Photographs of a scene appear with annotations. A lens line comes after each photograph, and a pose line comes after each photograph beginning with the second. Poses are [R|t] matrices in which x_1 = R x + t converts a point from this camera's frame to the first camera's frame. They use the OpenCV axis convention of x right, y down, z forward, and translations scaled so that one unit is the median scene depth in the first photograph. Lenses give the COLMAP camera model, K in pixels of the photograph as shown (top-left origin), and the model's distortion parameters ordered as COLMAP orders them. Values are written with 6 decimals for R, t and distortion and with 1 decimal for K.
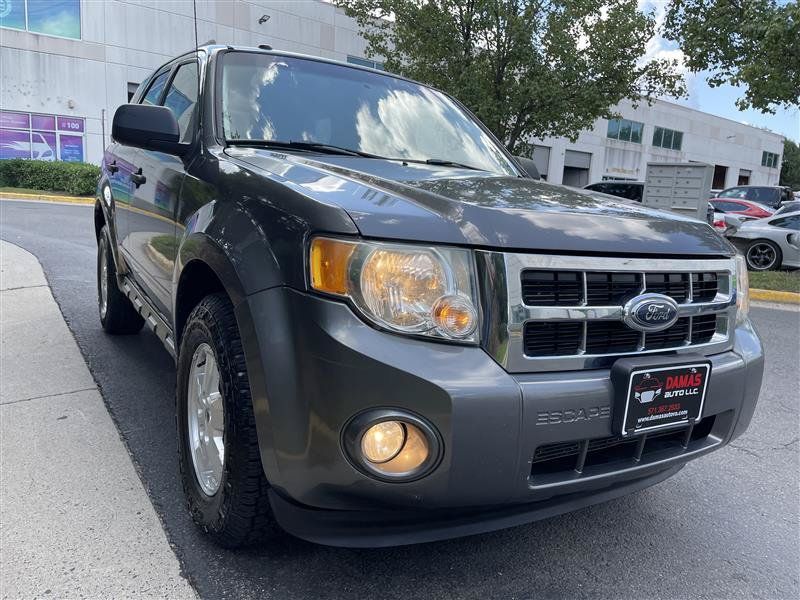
lens RADIAL K [[604.7, 0, 406.0], [0, 604.7, 300.0], [0, 0, 1]] dist [0.073241, -0.110286]
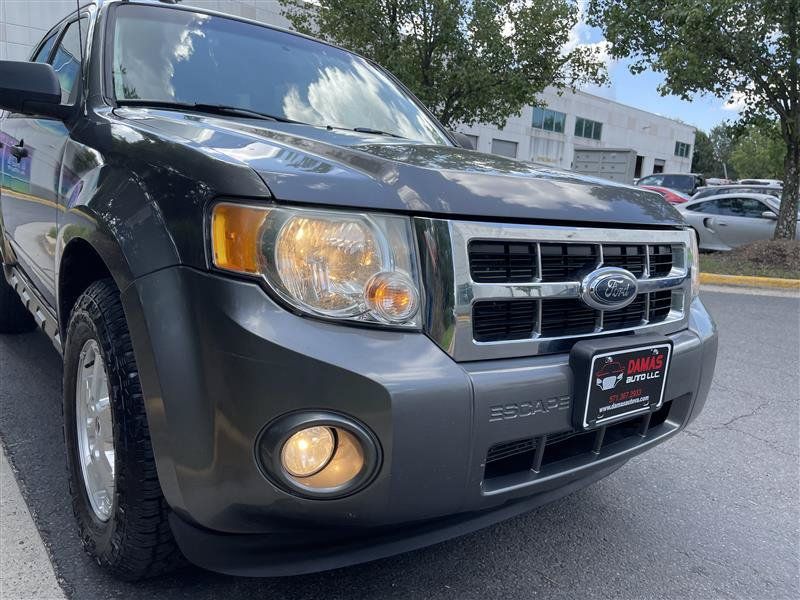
lens RADIAL K [[604.7, 0, 404.9], [0, 604.7, 299.8], [0, 0, 1]] dist [0.073241, -0.110286]
pose [[0.993738, -0.024174, 0.109087, 0.005042], [0.022473, 0.999606, 0.016803, 0.012938], [-0.109450, -0.014246, 0.993890, 0.125531]]
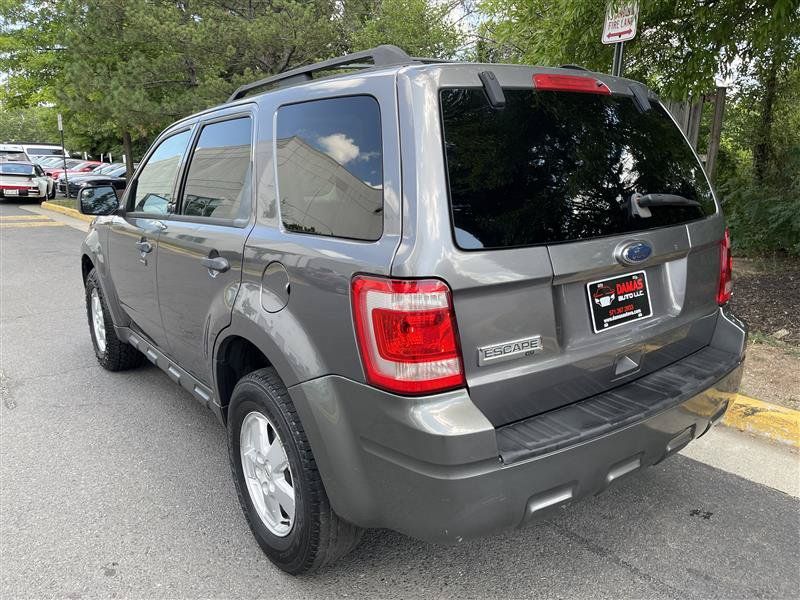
lens RADIAL K [[604.7, 0, 398.5], [0, 604.7, 299.6], [0, 0, 1]] dist [0.073241, -0.110286]
pose [[0.964854, -0.255302, 0.062265, -0.082613], [0.261001, 0.958580, -0.114032, 0.153644], [-0.030573, 0.126276, 0.991524, -0.206048]]
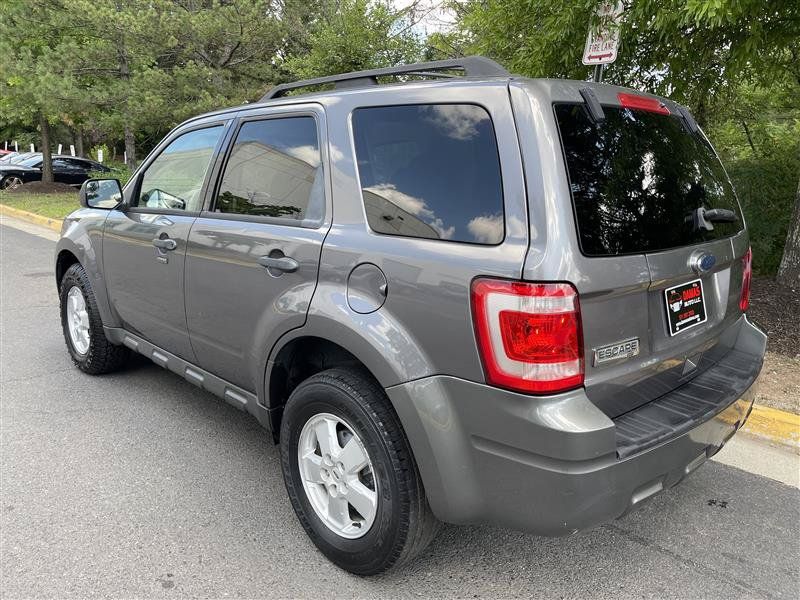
lens RADIAL K [[604.7, 0, 405.0], [0, 604.7, 296.4], [0, 0, 1]] dist [0.073241, -0.110286]
pose [[0.949462, -0.239772, 0.202563, -0.379166], [0.261555, 0.961143, -0.088280, 0.079762], [-0.173525, 0.136800, 0.975282, -0.199037]]
